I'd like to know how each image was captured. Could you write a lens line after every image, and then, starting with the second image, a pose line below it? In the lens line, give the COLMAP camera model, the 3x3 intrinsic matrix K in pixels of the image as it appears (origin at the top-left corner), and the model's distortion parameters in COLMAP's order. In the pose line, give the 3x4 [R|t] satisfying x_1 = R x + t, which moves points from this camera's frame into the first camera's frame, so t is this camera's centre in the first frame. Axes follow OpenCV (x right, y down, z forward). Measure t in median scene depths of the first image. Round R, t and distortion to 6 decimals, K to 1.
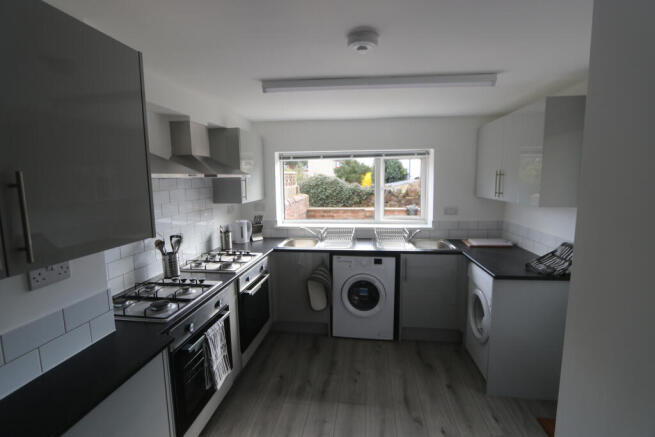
lens RADIAL K [[300.6, 0, 328.8], [0, 300.6, 216.2], [0, 0, 1]] dist [-0.003652, -0.000446]
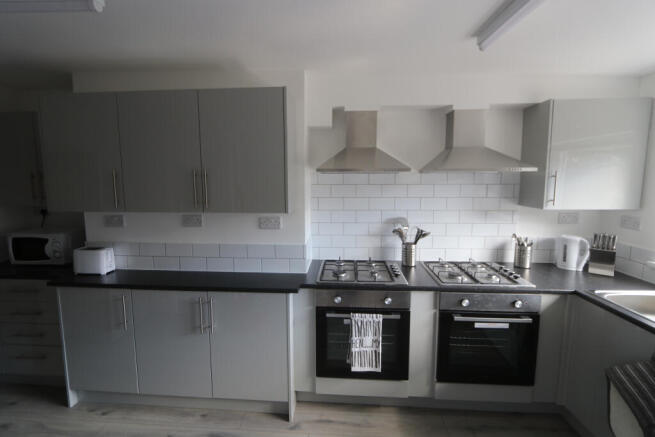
lens RADIAL K [[300.6, 0, 322.8], [0, 300.6, 215.0], [0, 0, 1]] dist [-0.003652, -0.000446]
pose [[0.077362, 0.136581, -0.987604, 0.351737], [-0.126046, 0.983964, 0.126204, -0.051732], [0.989003, 0.114720, 0.093337, 0.426628]]
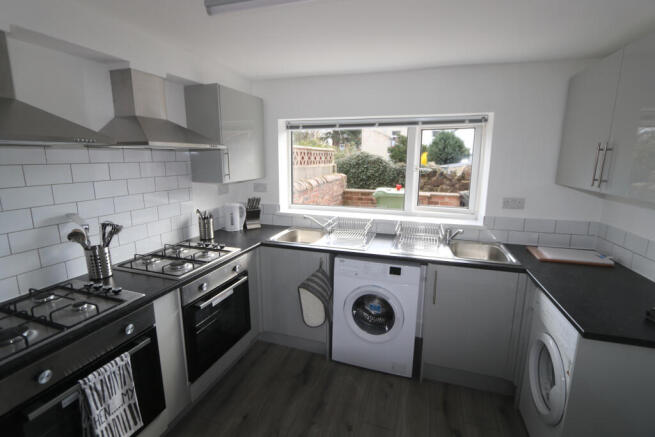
lens RADIAL K [[300.6, 0, 326.0], [0, 300.6, 214.8], [0, 0, 1]] dist [-0.003652, -0.000446]
pose [[0.981537, 0.054429, -0.183364, 0.122513], [-0.042750, 0.996833, 0.067054, -0.023374], [0.186433, -0.057978, 0.980756, 0.268479]]
